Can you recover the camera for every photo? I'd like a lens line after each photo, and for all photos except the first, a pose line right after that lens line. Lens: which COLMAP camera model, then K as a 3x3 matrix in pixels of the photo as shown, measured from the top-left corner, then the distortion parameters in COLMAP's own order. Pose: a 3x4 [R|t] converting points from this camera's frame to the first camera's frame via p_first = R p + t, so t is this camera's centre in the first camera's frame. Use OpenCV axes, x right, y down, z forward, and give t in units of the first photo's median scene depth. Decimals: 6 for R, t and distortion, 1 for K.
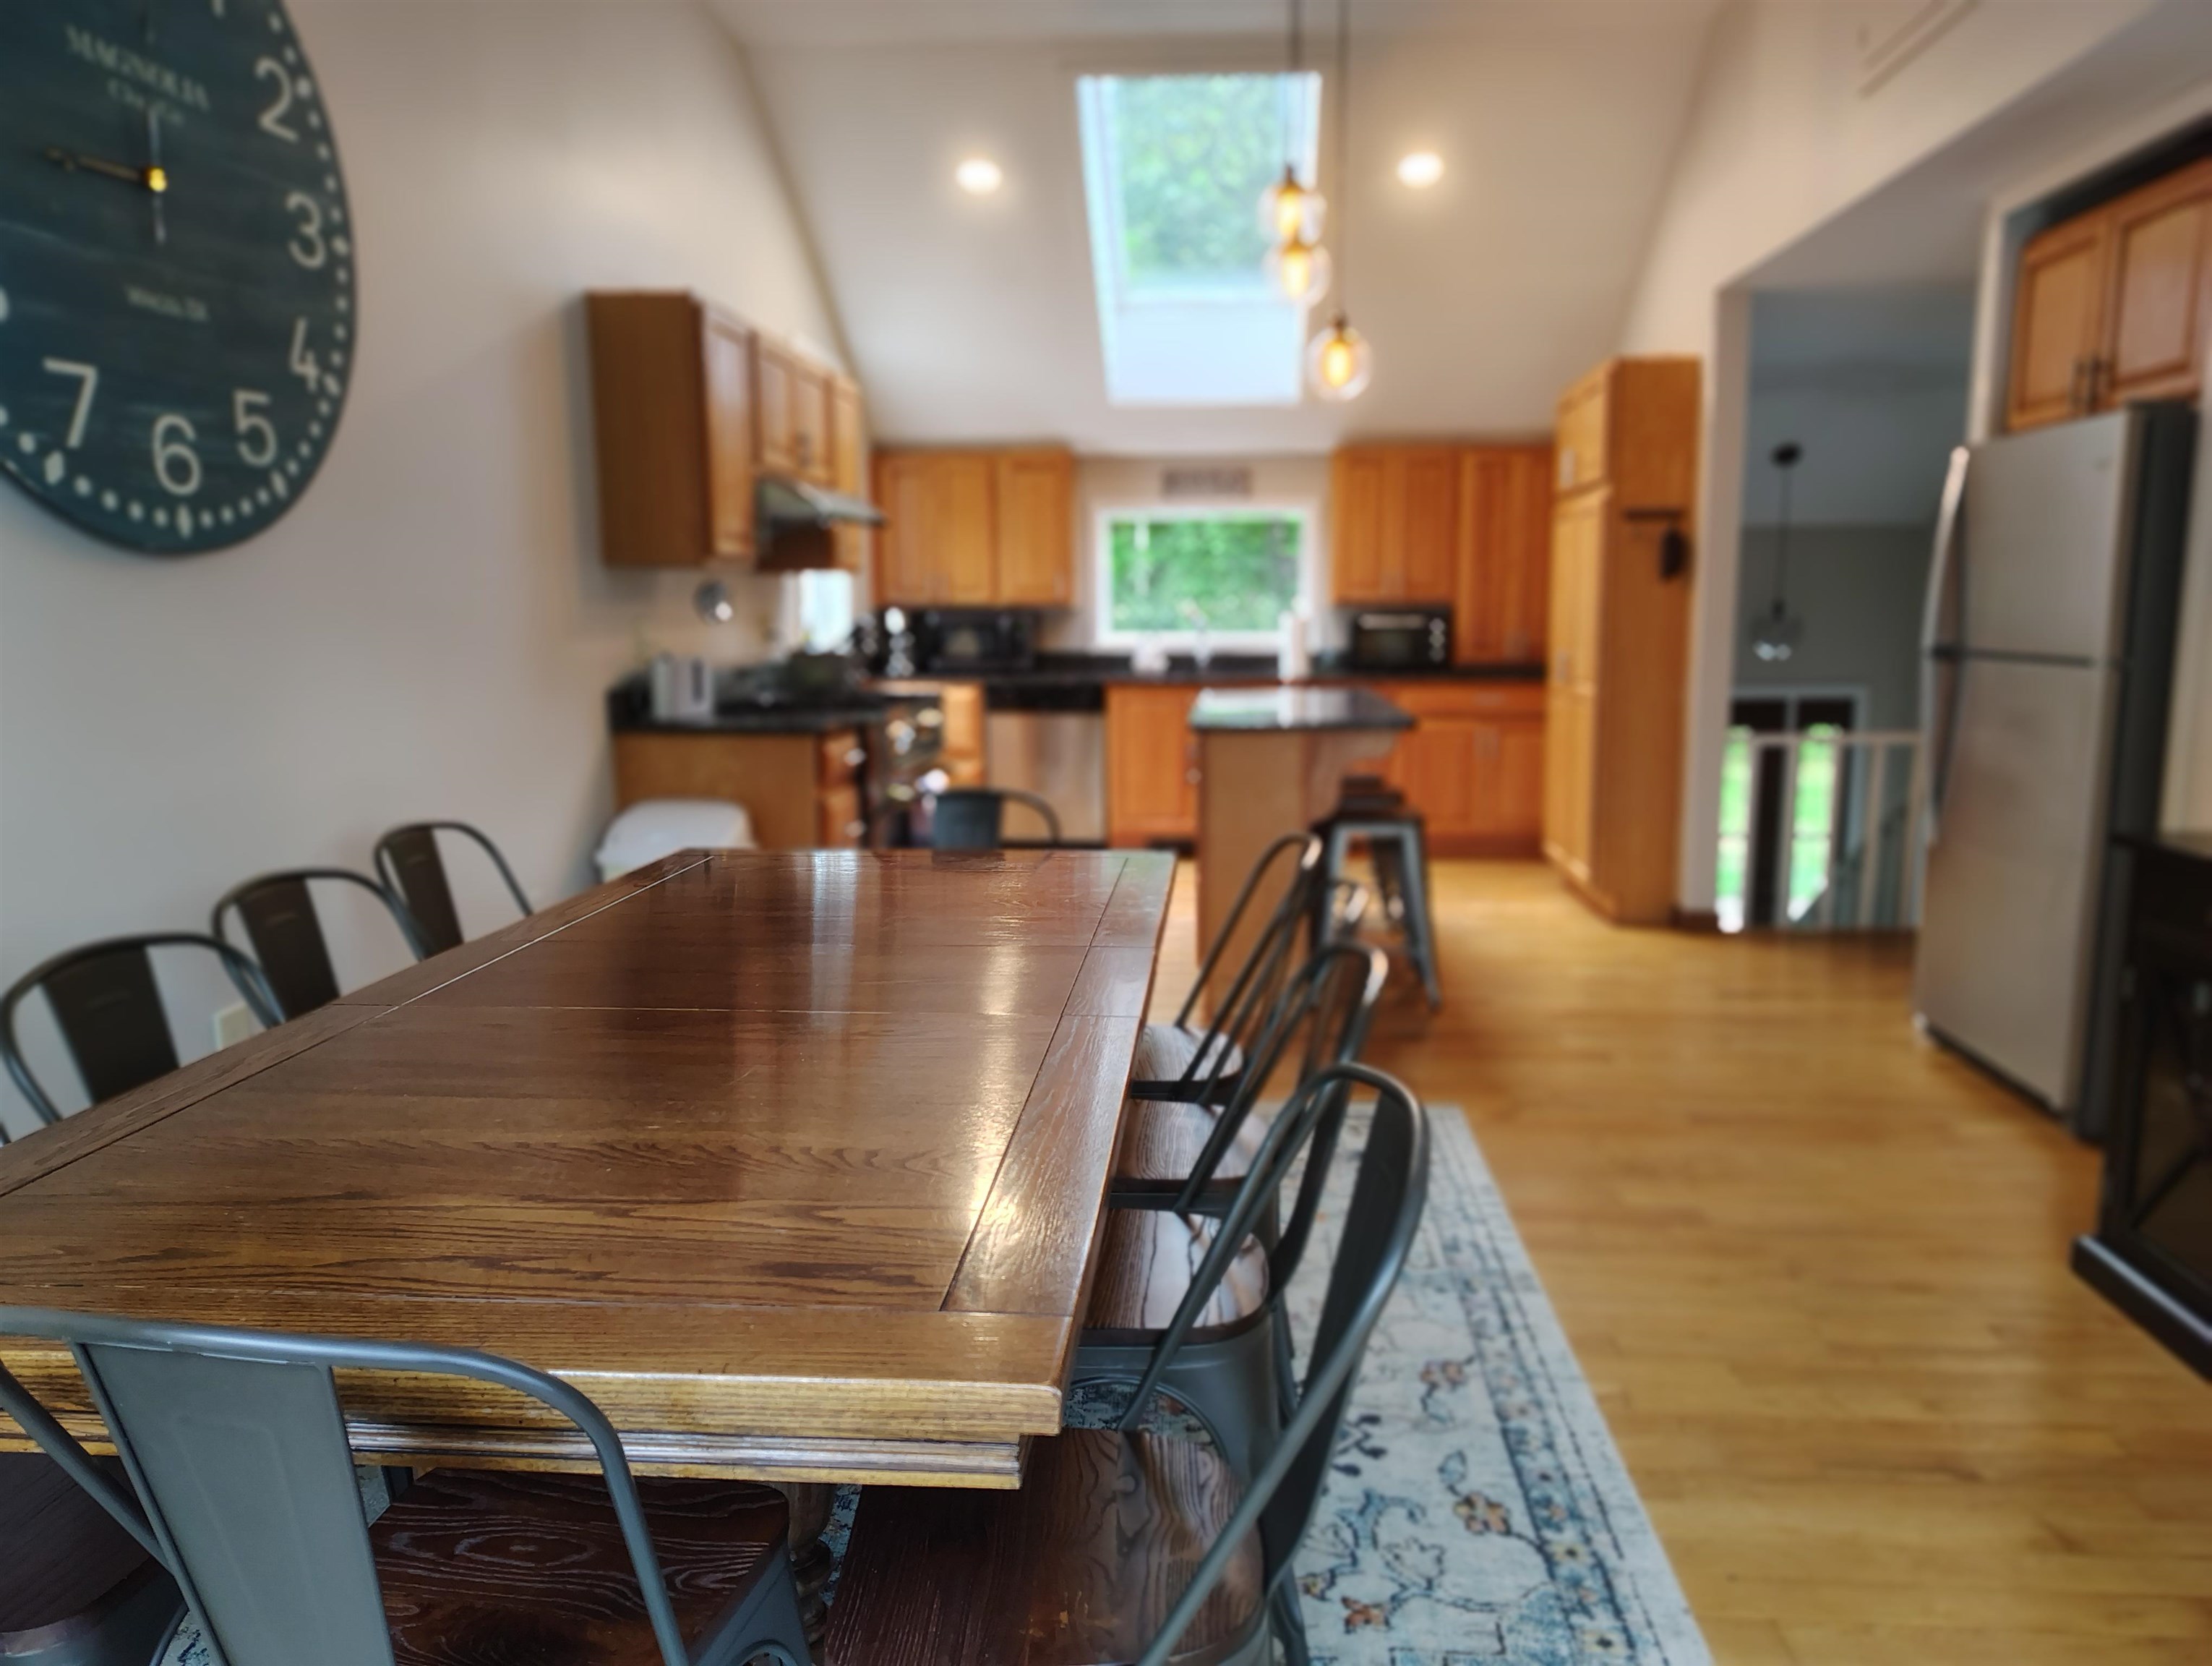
lens RADIAL K [[1539.1, 0, 1145.7], [0, 1539.1, 826.0], [0, 0, 1]] dist [0.047163, -0.044464]
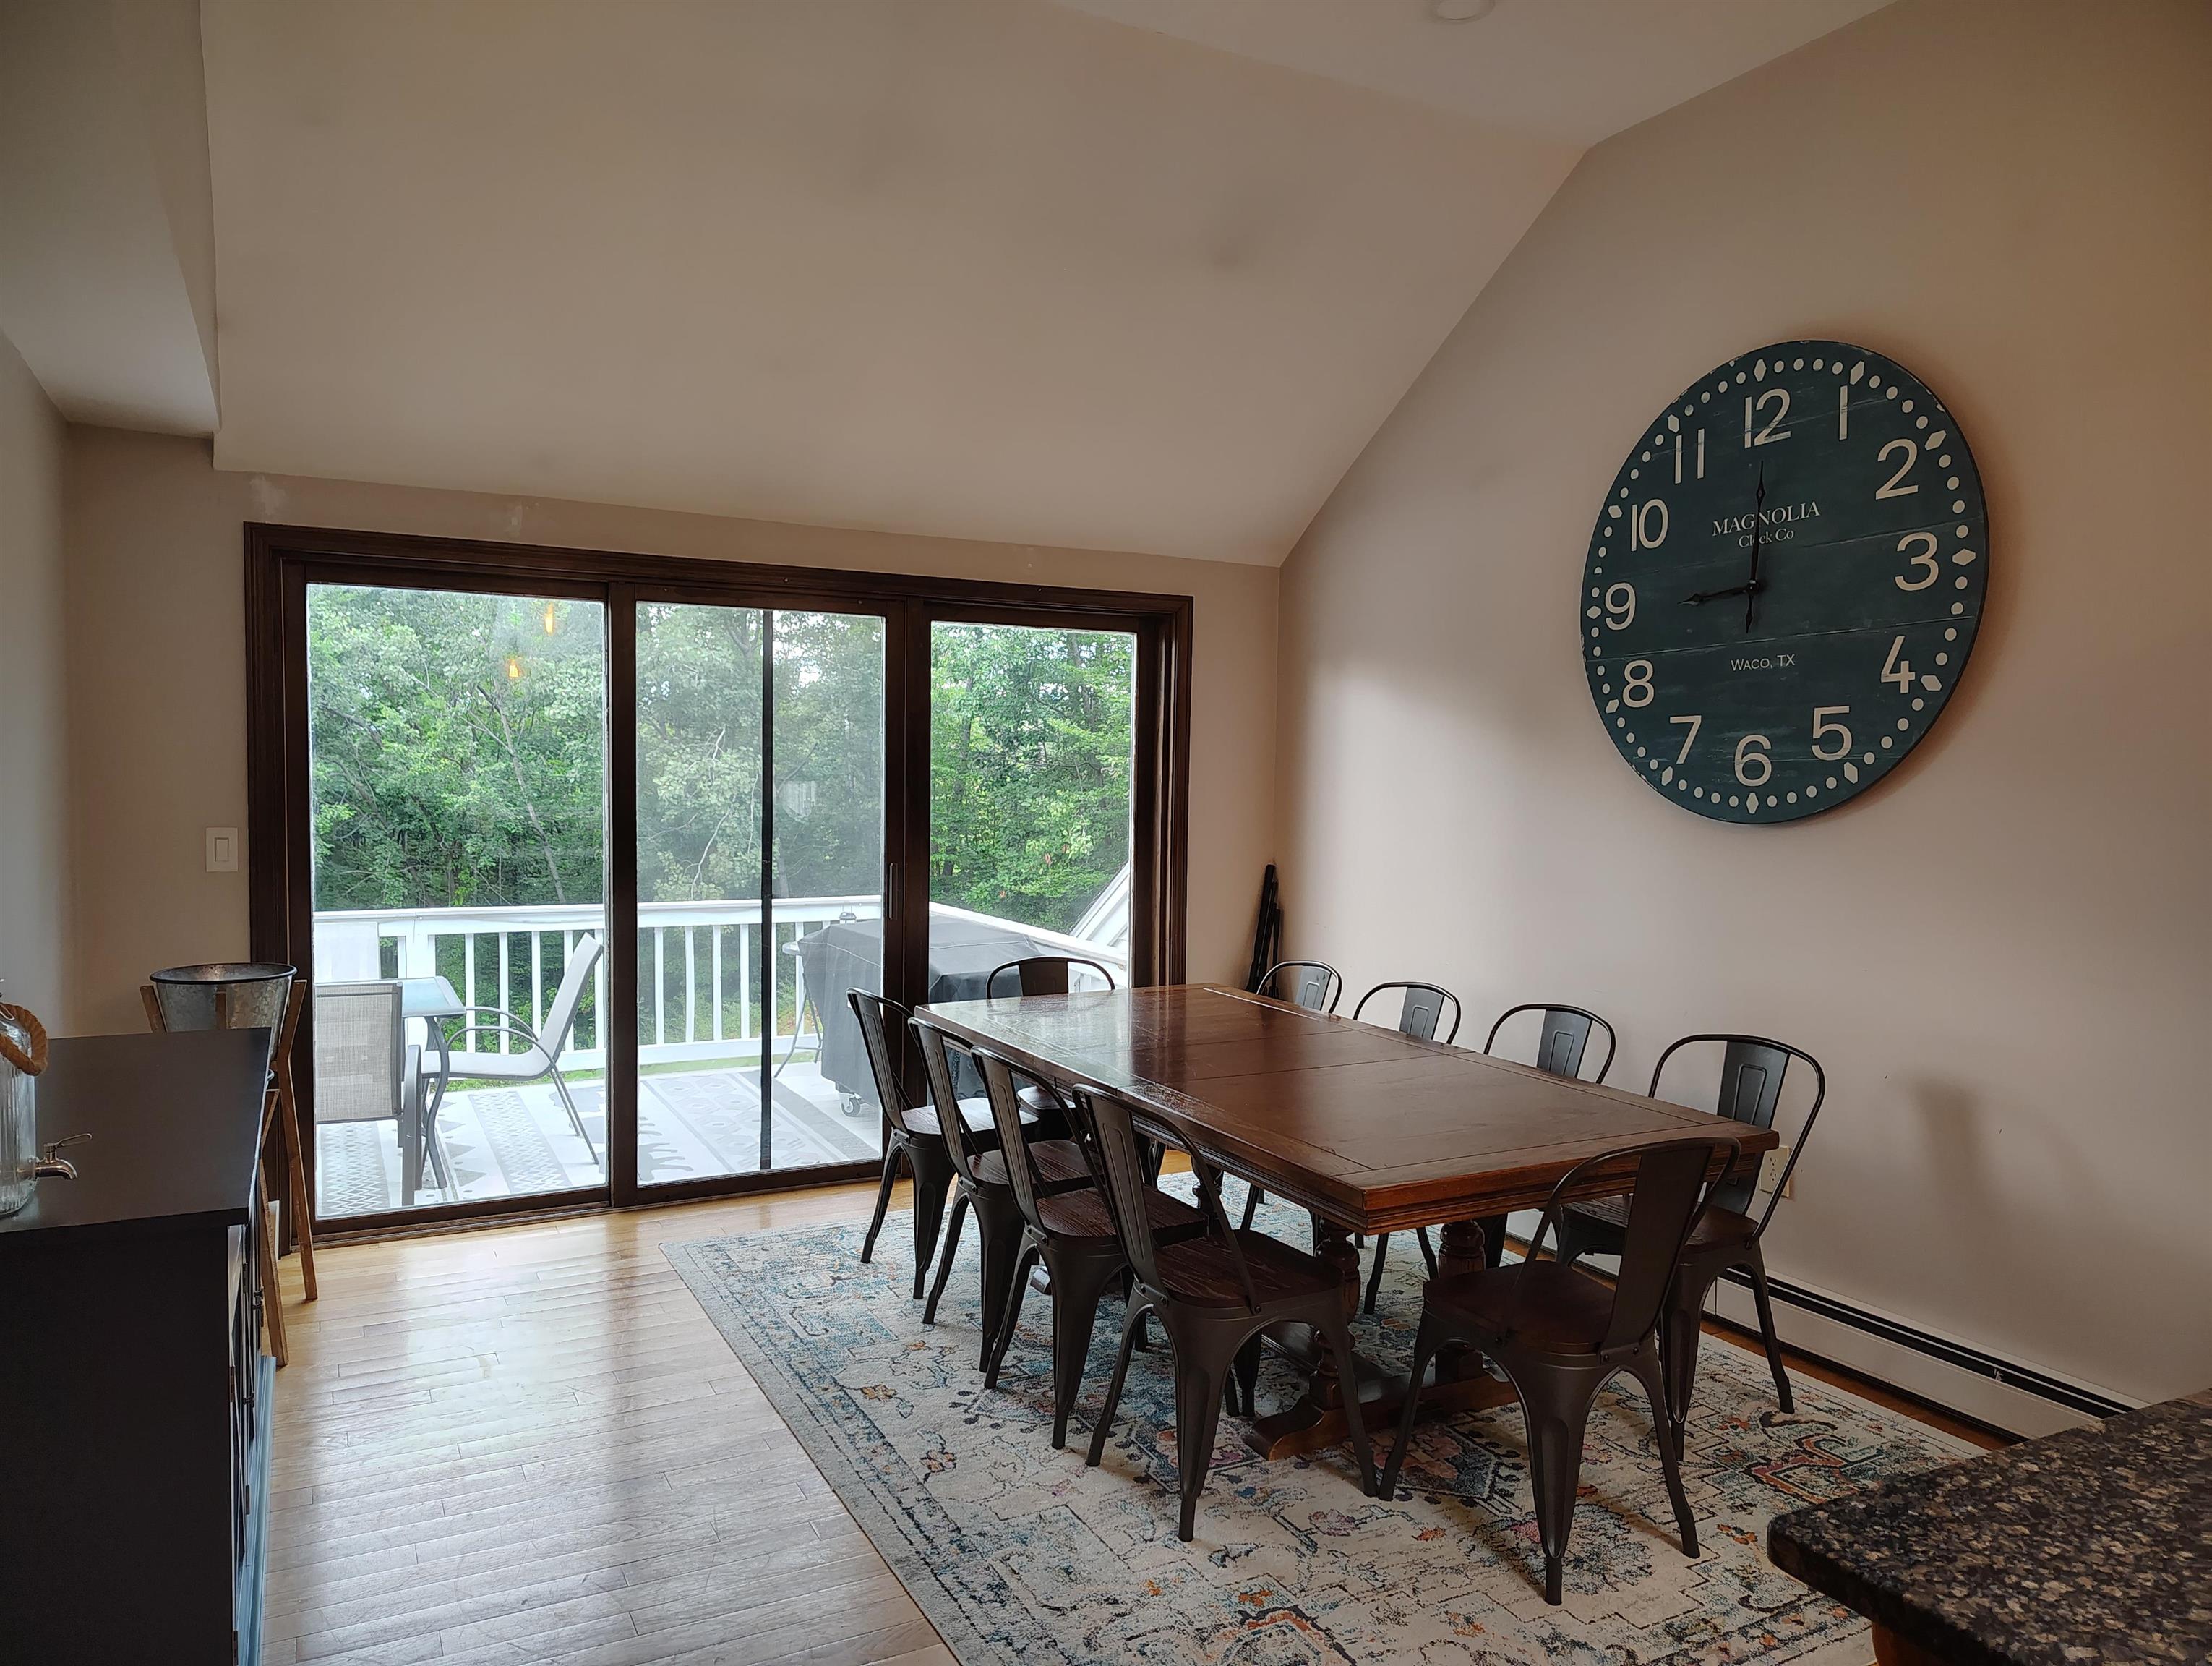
lens RADIAL K [[1539.1, 0, 1102.9], [0, 1539.1, 831.8], [0, 0, 1]] dist [0.047163, -0.044464]
pose [[-0.862075, 0.011852, -0.506643, 0.625259], [-0.085271, 0.982081, 0.168067, -0.334104], [0.499556, 0.188088, -0.845616, 1.783817]]
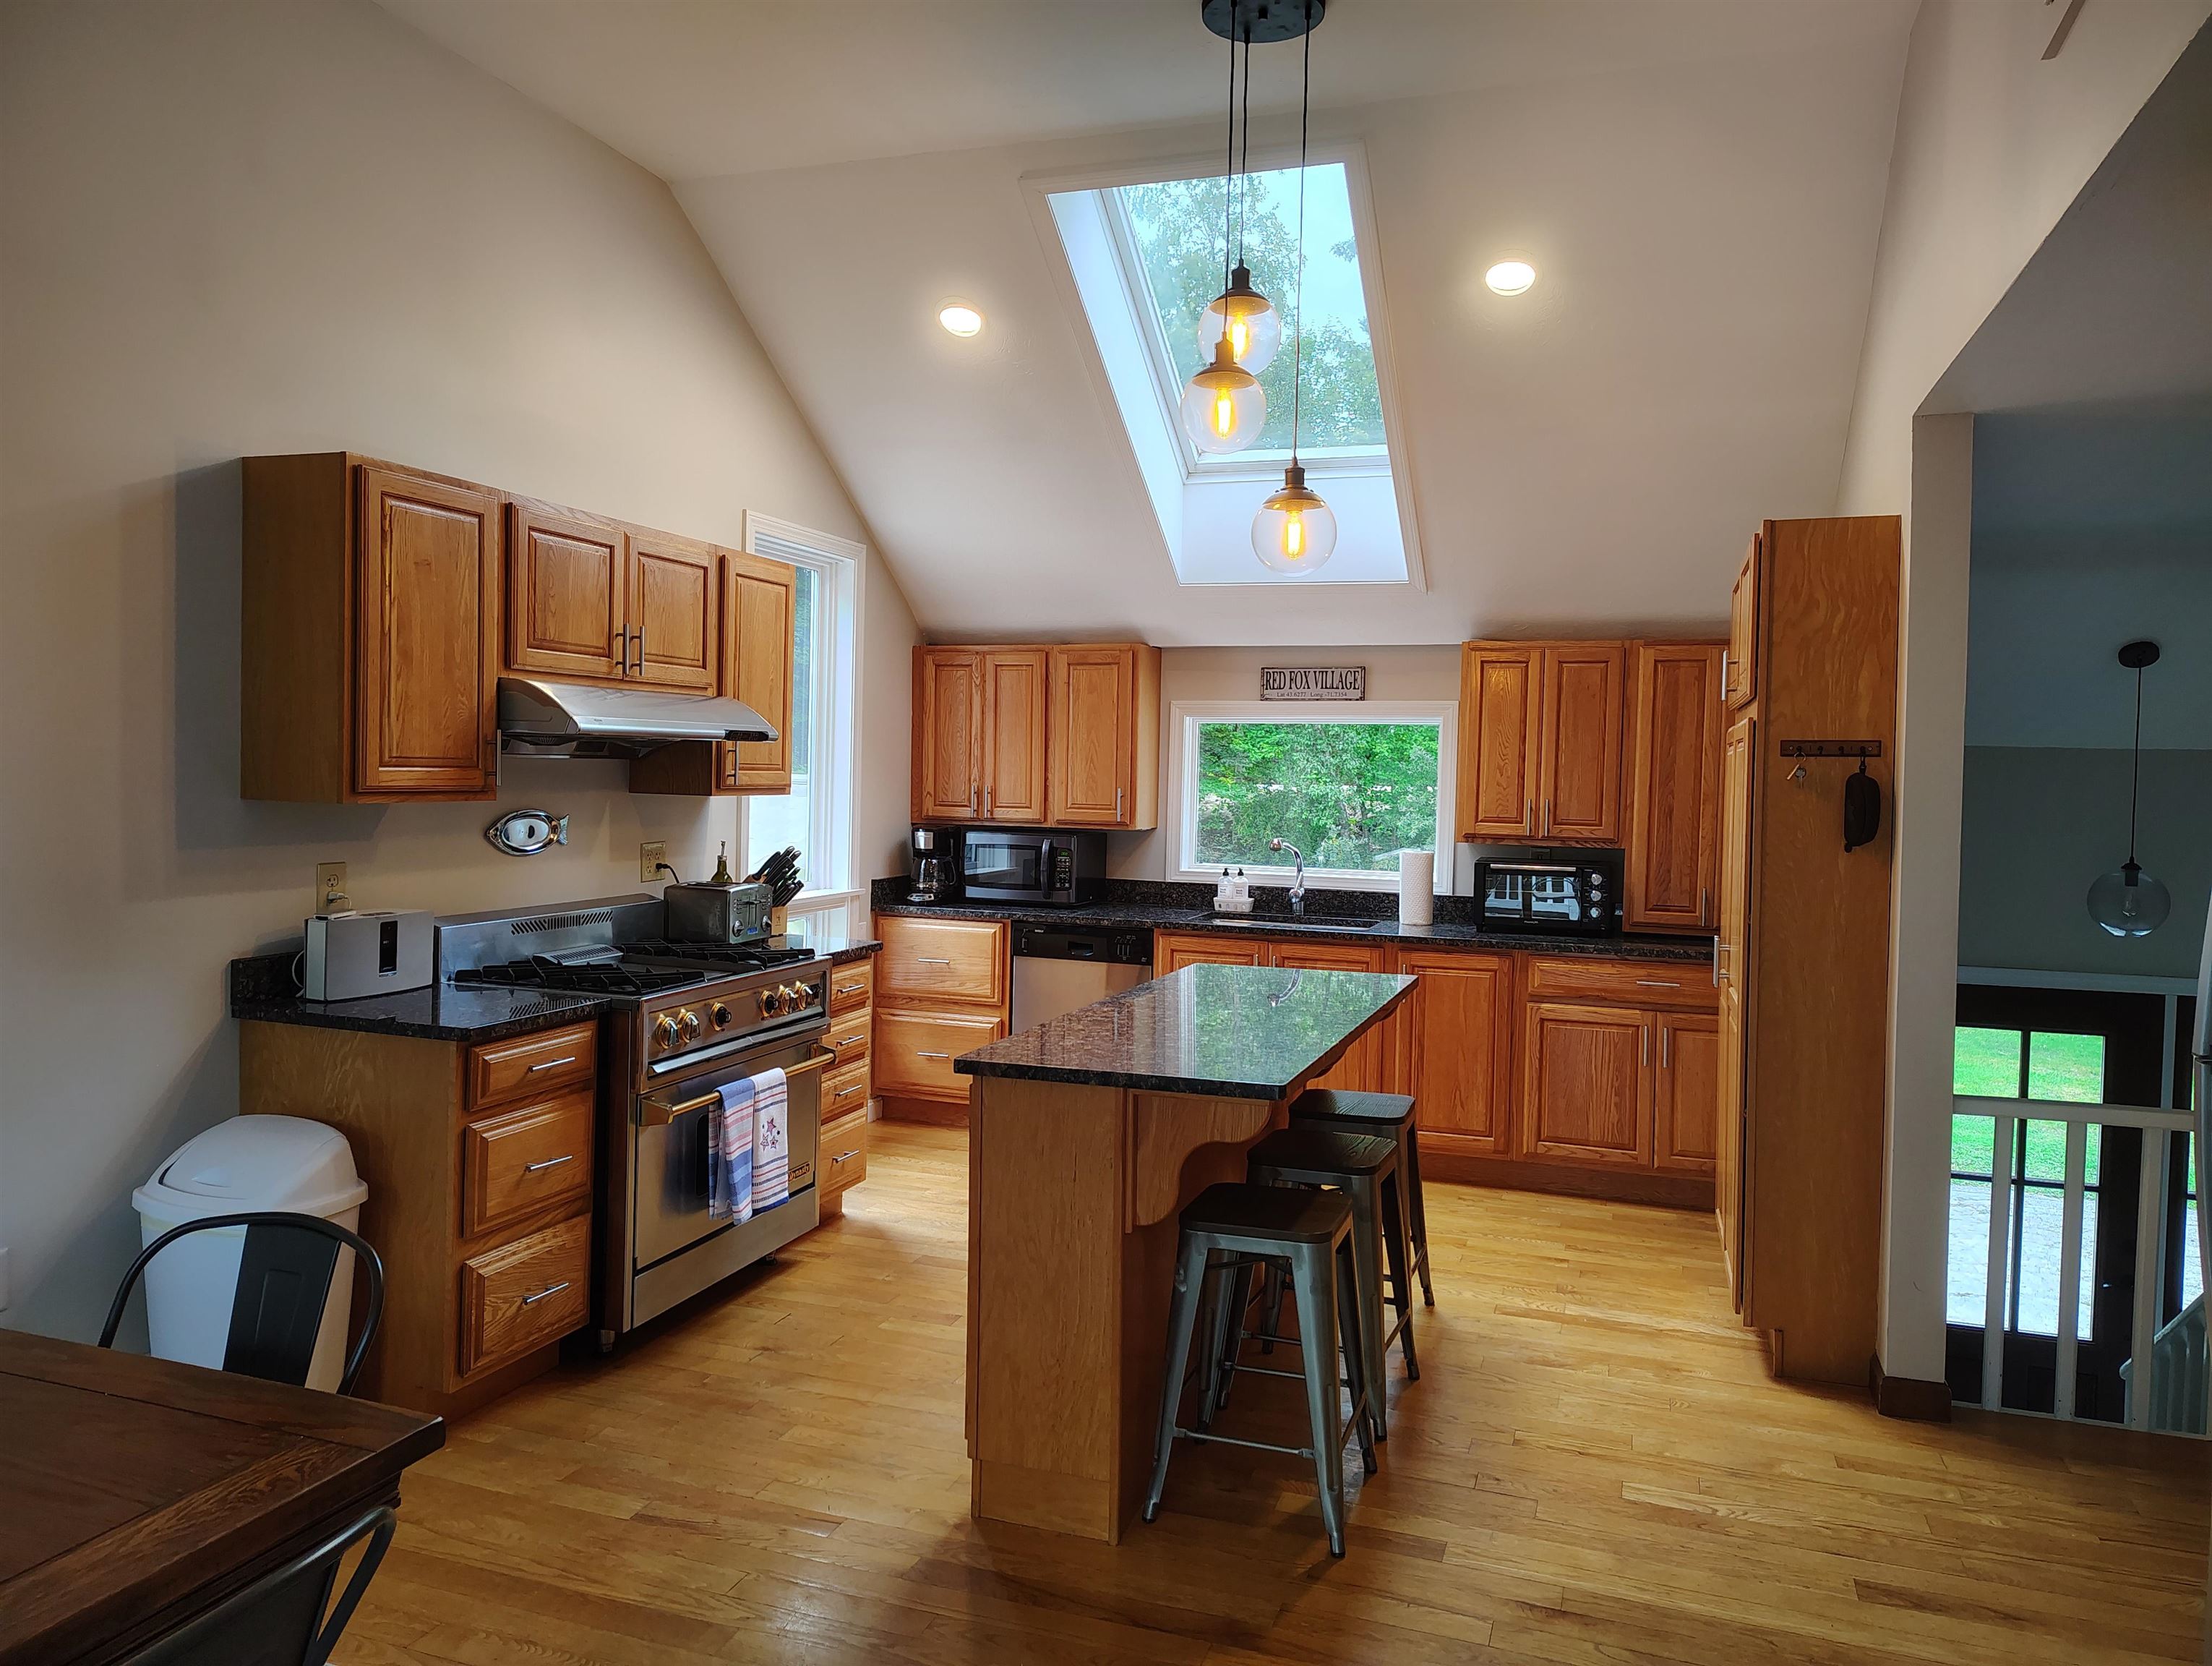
lens RADIAL K [[1539.1, 0, 1101.1], [0, 1539.1, 811.6], [0, 0, 1]] dist [0.047163, -0.044464]
pose [[0.961956, 0.033538, -0.271138, 0.431109], [-0.065552, 0.991780, -0.109892, -0.167337], [0.265223, 0.123485, 0.956247, 0.596540]]
